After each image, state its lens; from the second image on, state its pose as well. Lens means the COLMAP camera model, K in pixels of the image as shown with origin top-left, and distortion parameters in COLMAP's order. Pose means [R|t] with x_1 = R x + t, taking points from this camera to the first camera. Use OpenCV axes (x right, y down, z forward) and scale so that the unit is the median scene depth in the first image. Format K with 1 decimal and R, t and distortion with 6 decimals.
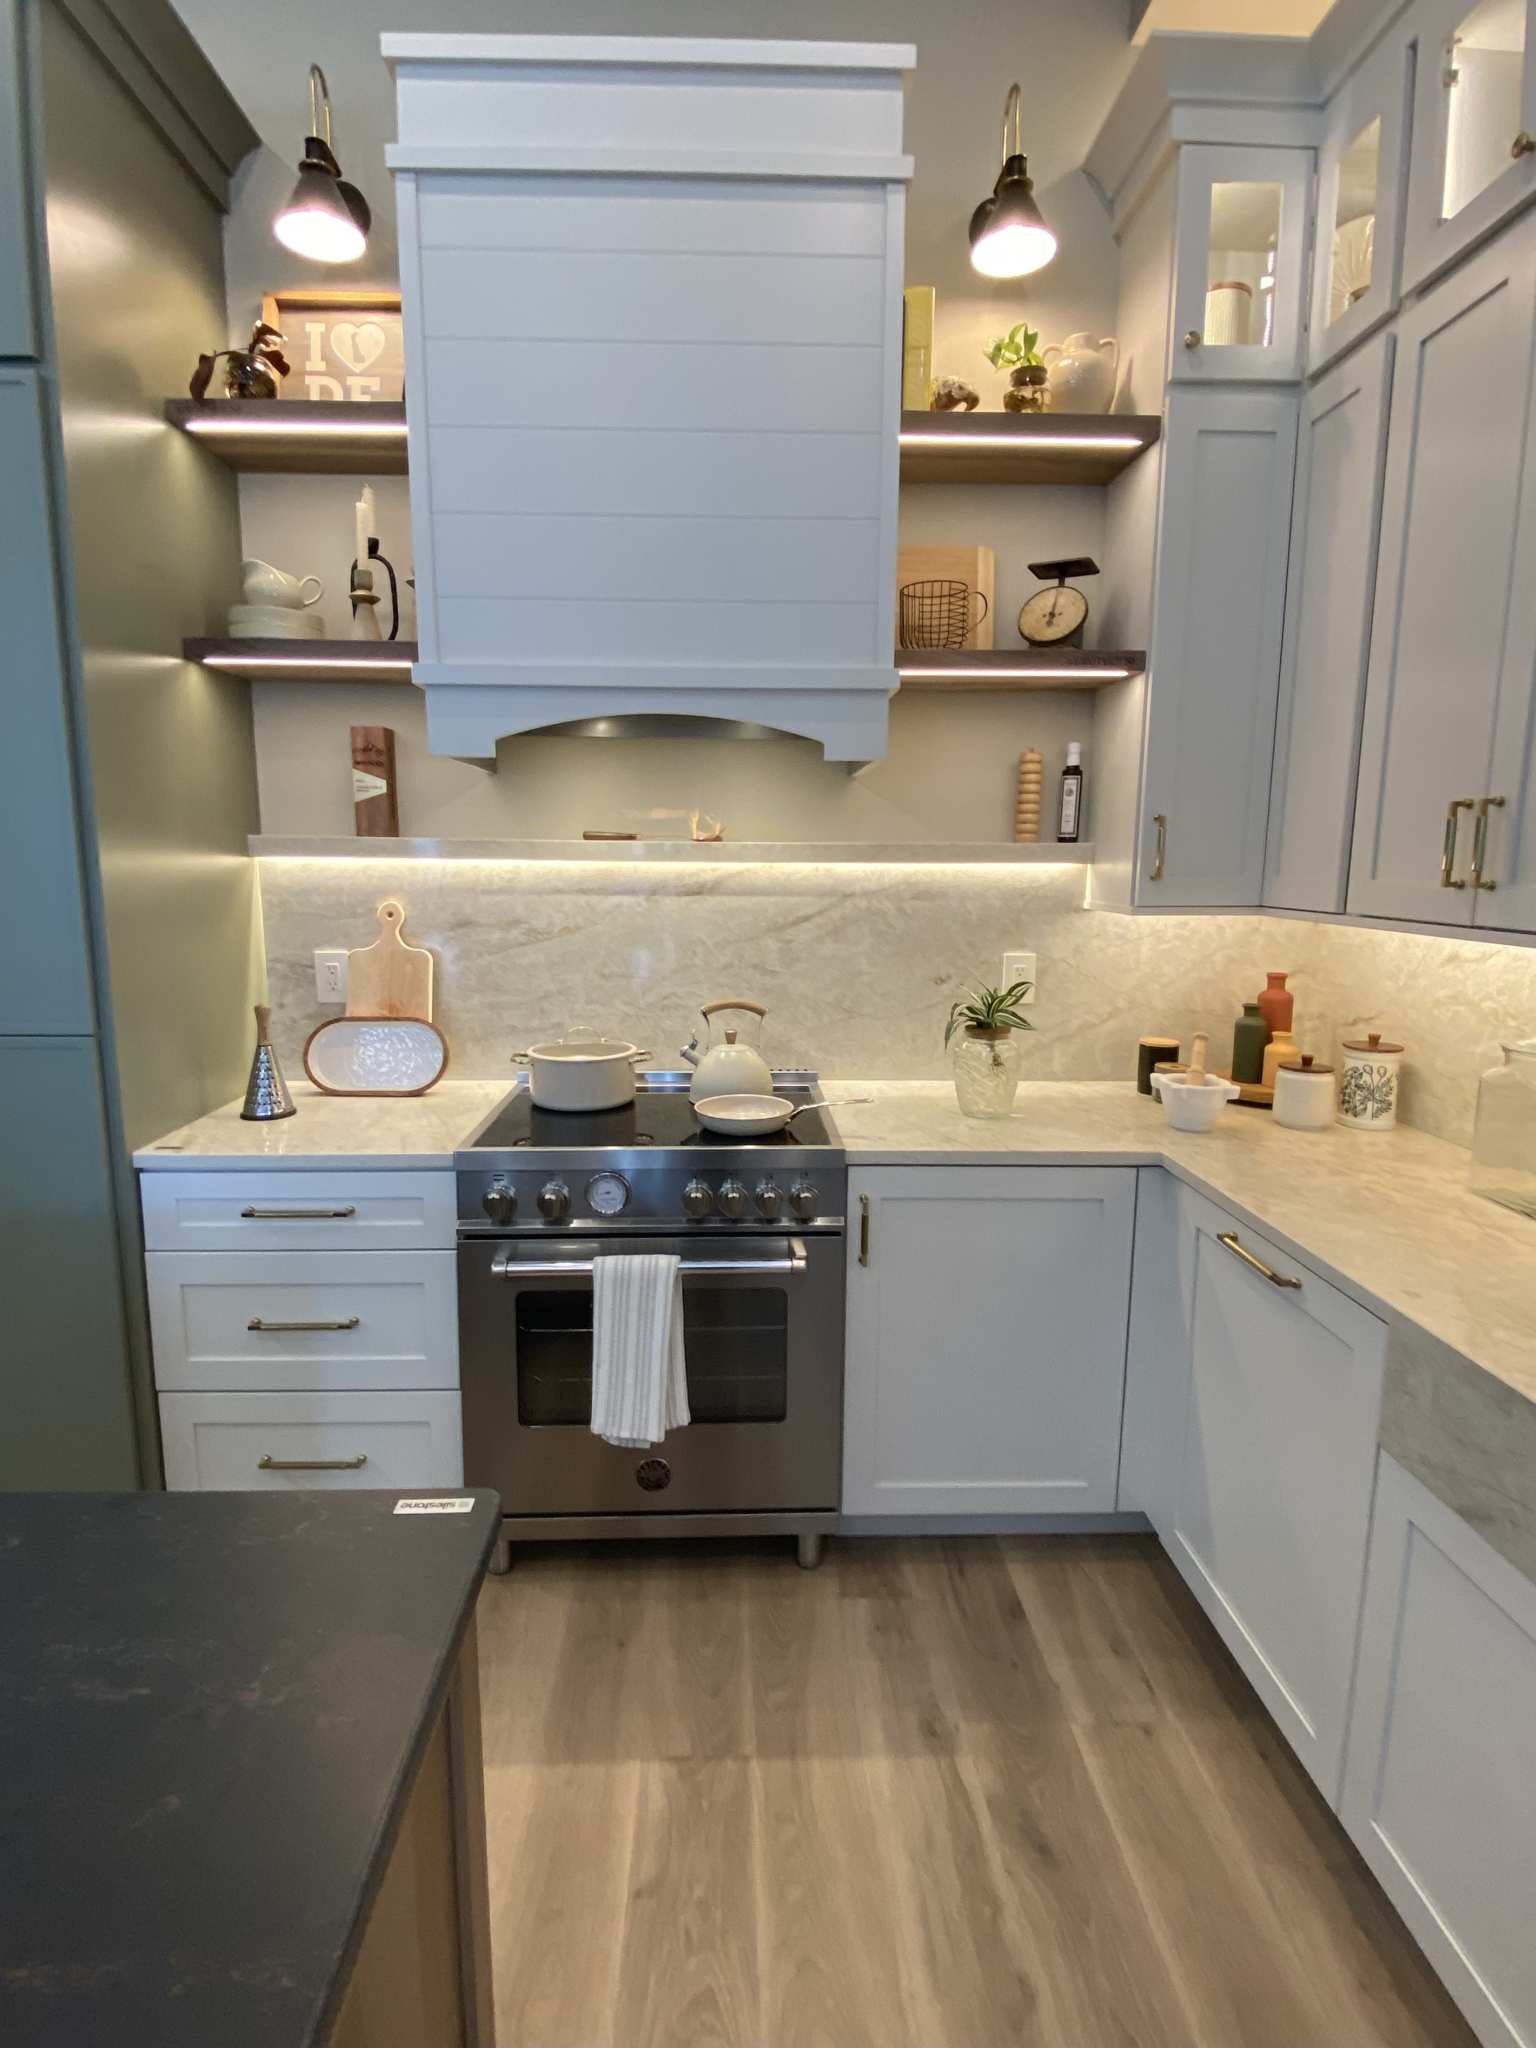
lens RADIAL K [[1009.9, 0, 758.3], [0, 1009.9, 1009.7], [0, 0, 1]] dist [0.070043, -0.066031]
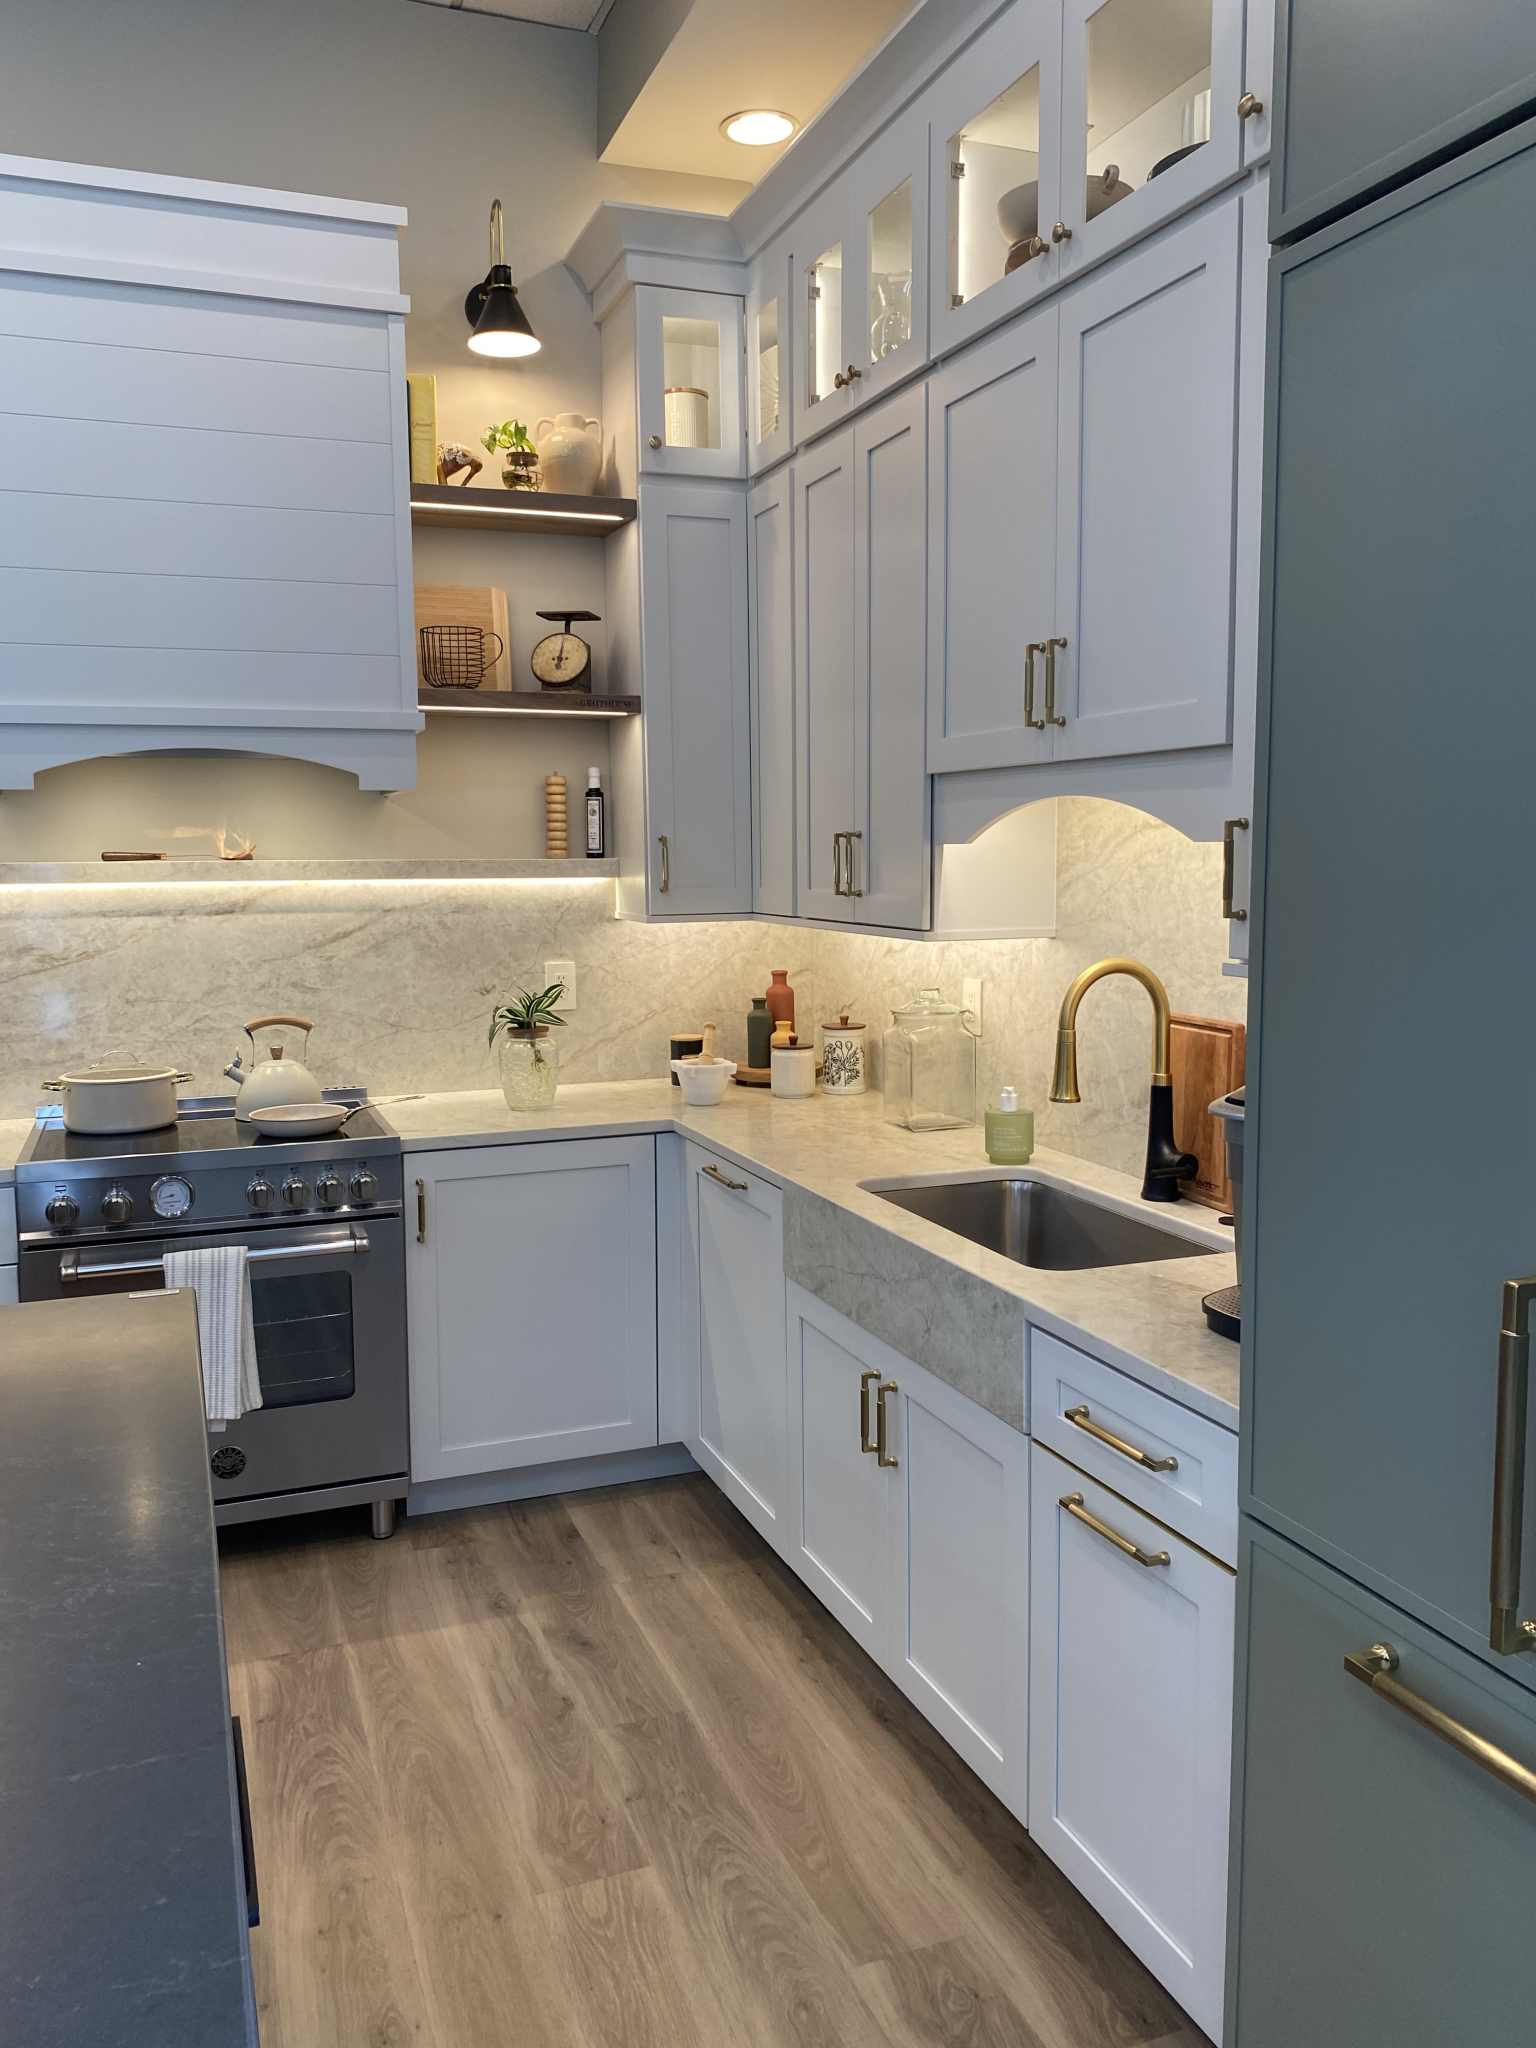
lens RADIAL K [[1536.9, 0, 775.1], [0, 1536.9, 1013.2], [0, 0, 1]] dist [0.115308, -0.305124]
pose [[0.942889, -0.048861, 0.329504, -0.070521], [0.063844, 0.997353, -0.034798, 0.078257], [-0.326931, 0.053848, 0.943513, -0.673957]]
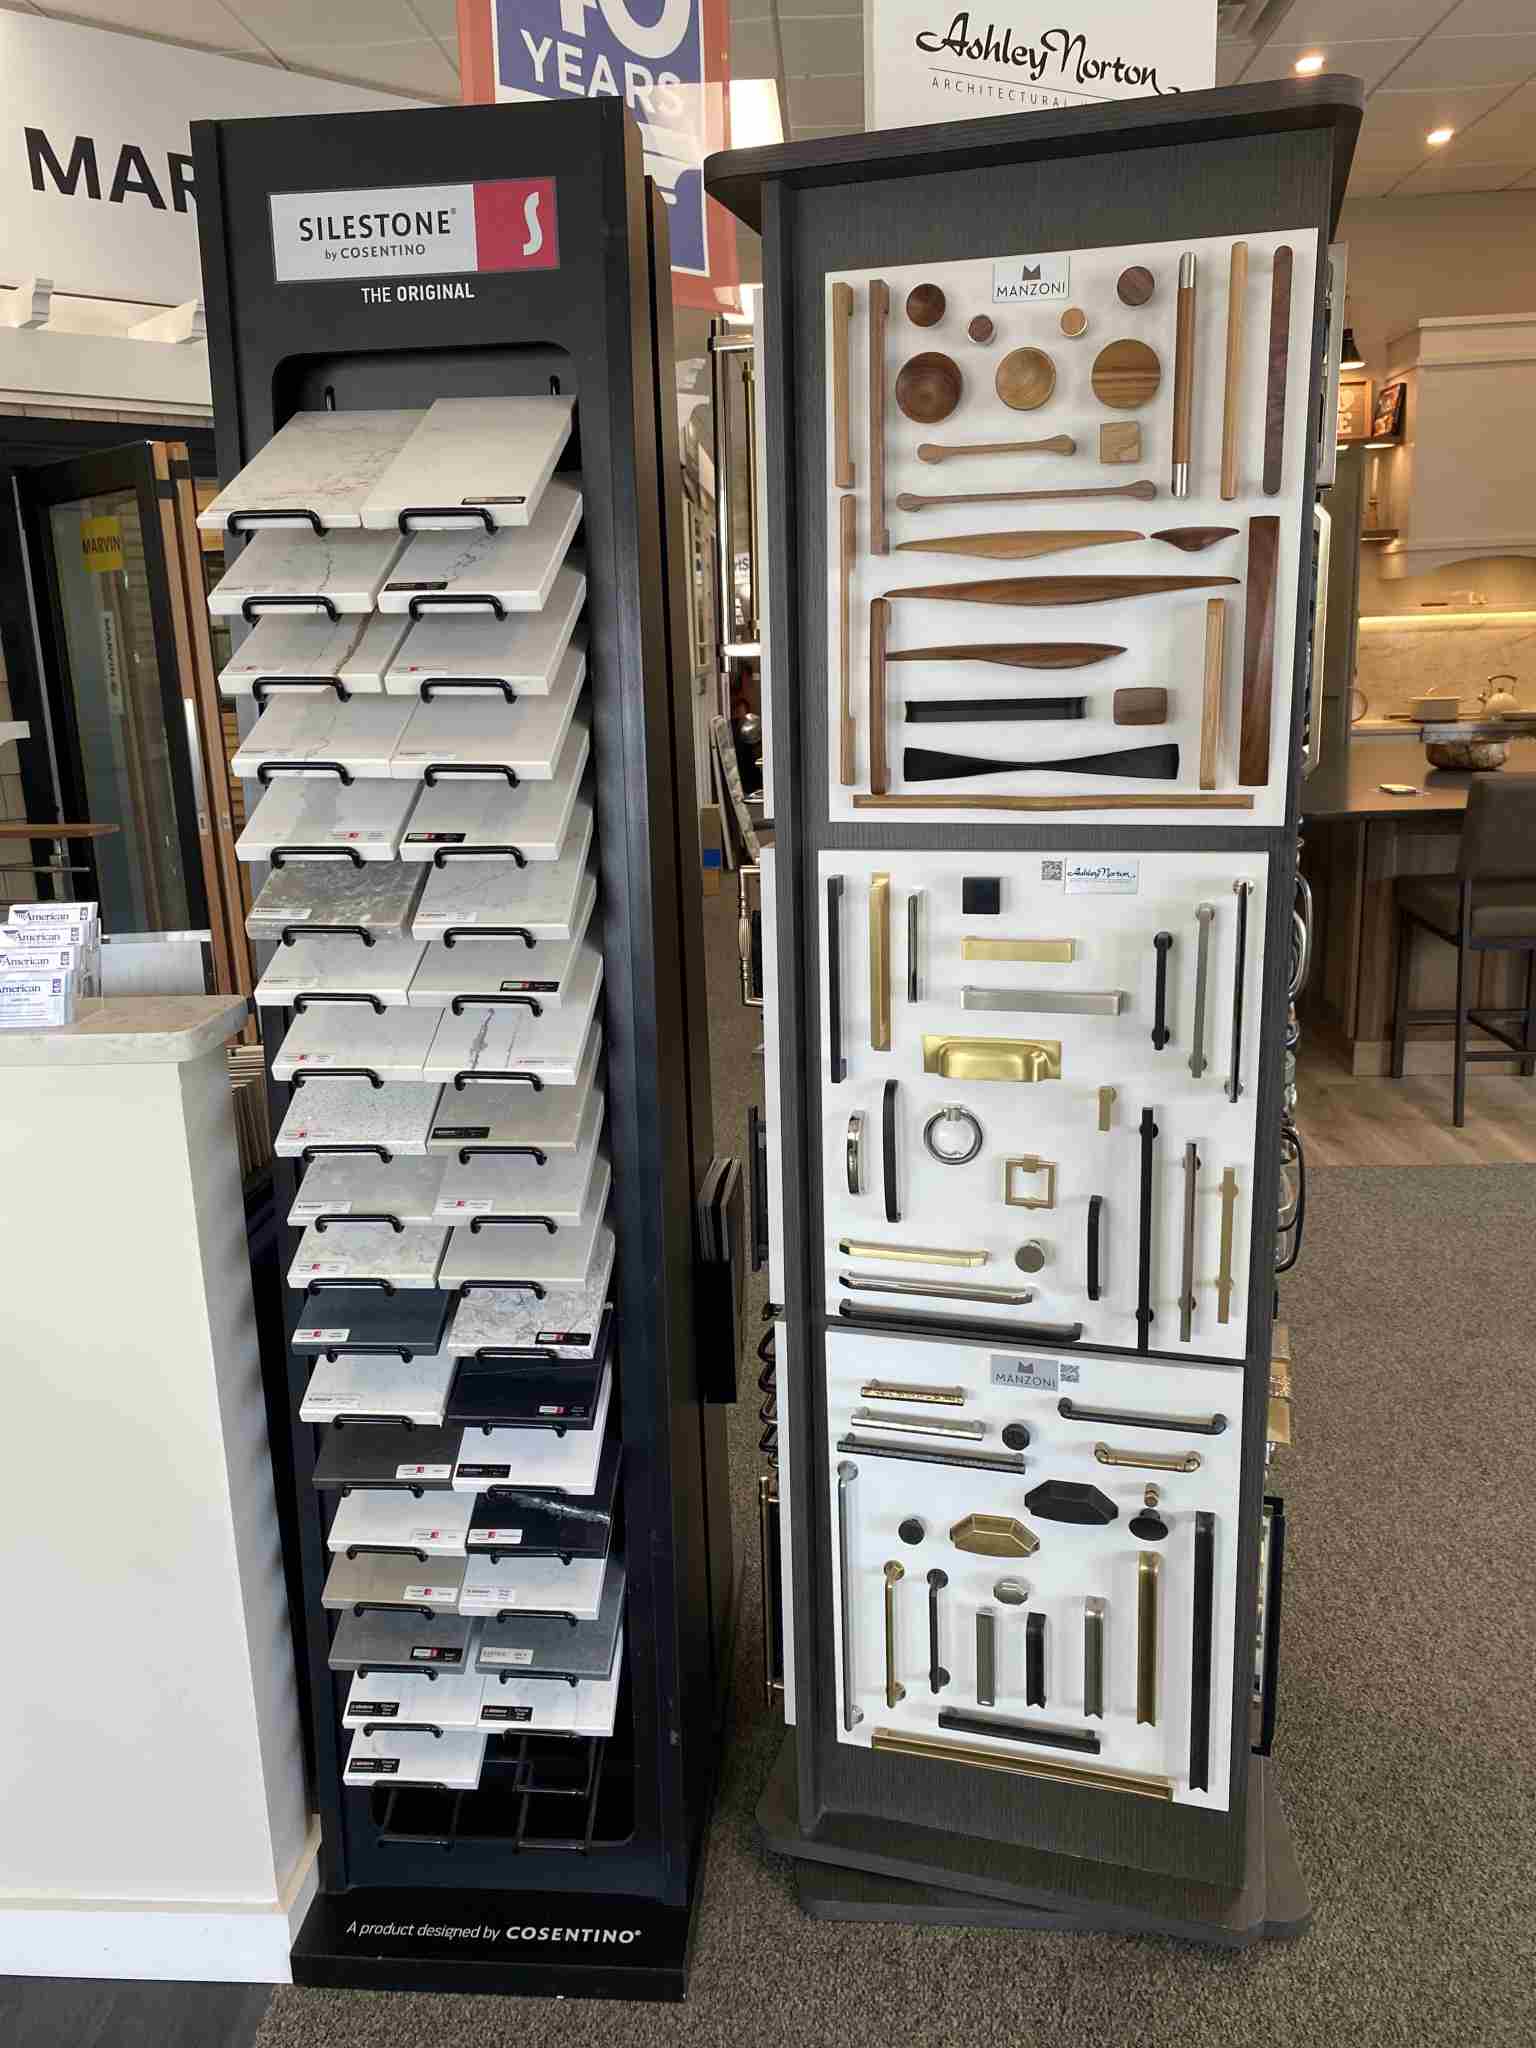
lens RADIAL K [[1594.6, 0, 722.3], [0, 1594.6, 1024.5], [0, 0, 1]] dist [-0.000353, 0.001322]
pose [[0.993340, -0.020571, -0.113366, -1.488160], [0.030406, 0.995855, 0.085728, 0.449236], [0.111132, -0.088604, 0.989848, -3.062569]]
